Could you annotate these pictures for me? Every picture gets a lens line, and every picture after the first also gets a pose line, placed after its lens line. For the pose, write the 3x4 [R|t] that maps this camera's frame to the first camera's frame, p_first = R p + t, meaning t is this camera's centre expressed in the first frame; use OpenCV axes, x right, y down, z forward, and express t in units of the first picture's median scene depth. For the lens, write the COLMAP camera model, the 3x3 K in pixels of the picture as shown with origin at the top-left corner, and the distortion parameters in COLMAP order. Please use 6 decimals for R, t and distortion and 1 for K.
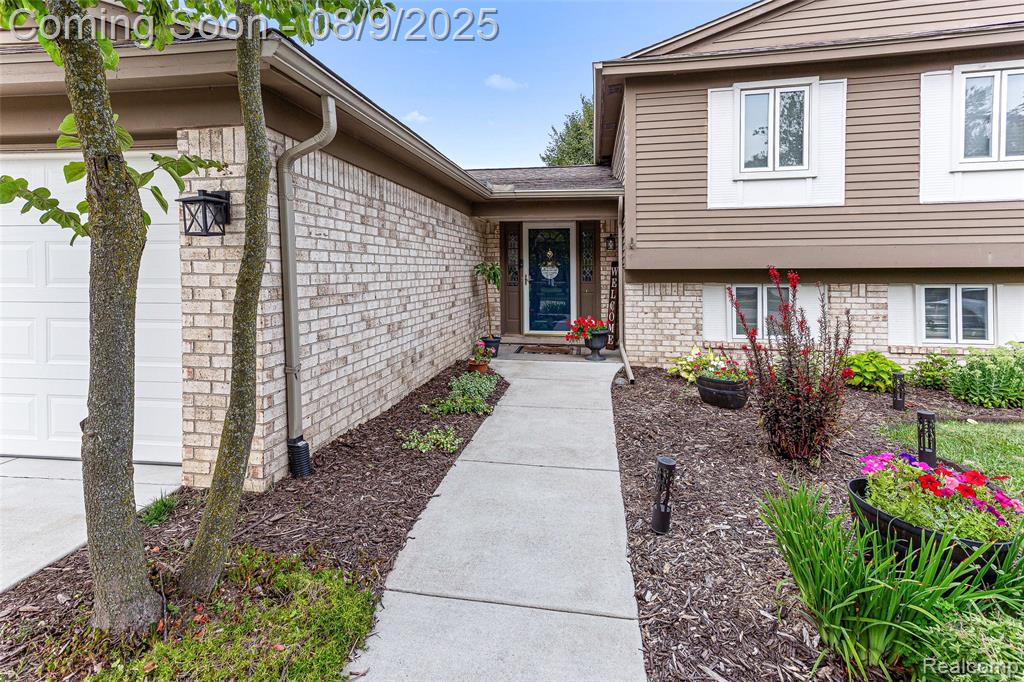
lens RADIAL K [[510.0, 0, 517.6], [0, 510.0, 277.9], [0, 0, 1]] dist [0.025717, 0.001355]
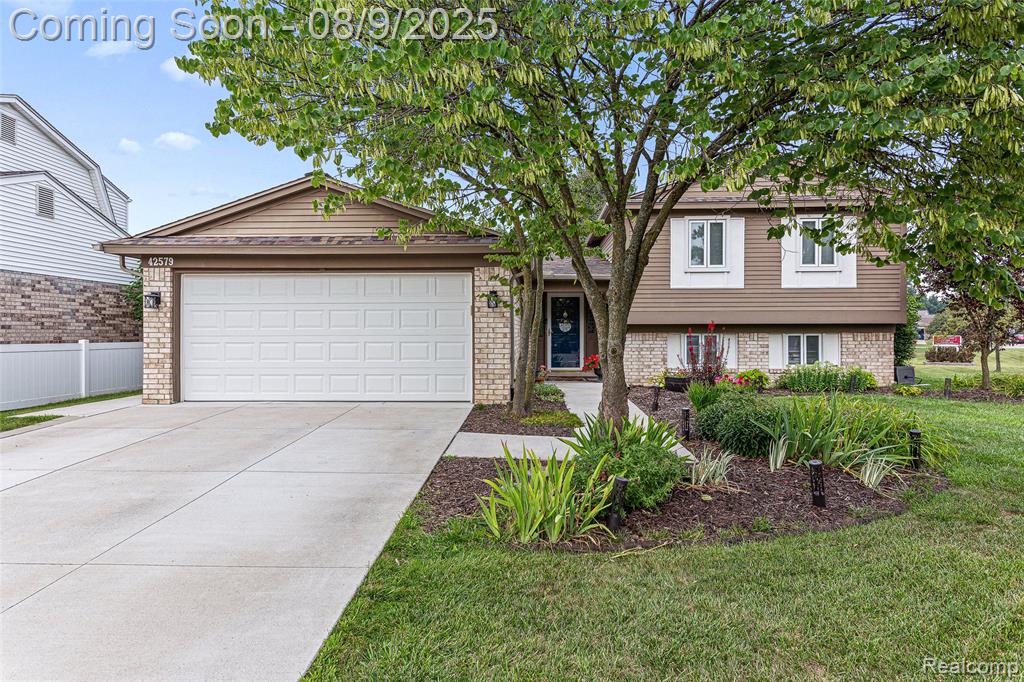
lens RADIAL K [[634.0, 0, 510.9], [0, 634.0, 340.2], [0, 0, 1]] dist [-0.008059, 0.000458]
pose [[0.993650, 0.000620, 0.112514, -0.413199], [-0.000224, 0.999994, -0.003532, 0.045837], [-0.112516, 0.003484, 0.993644, -1.089896]]
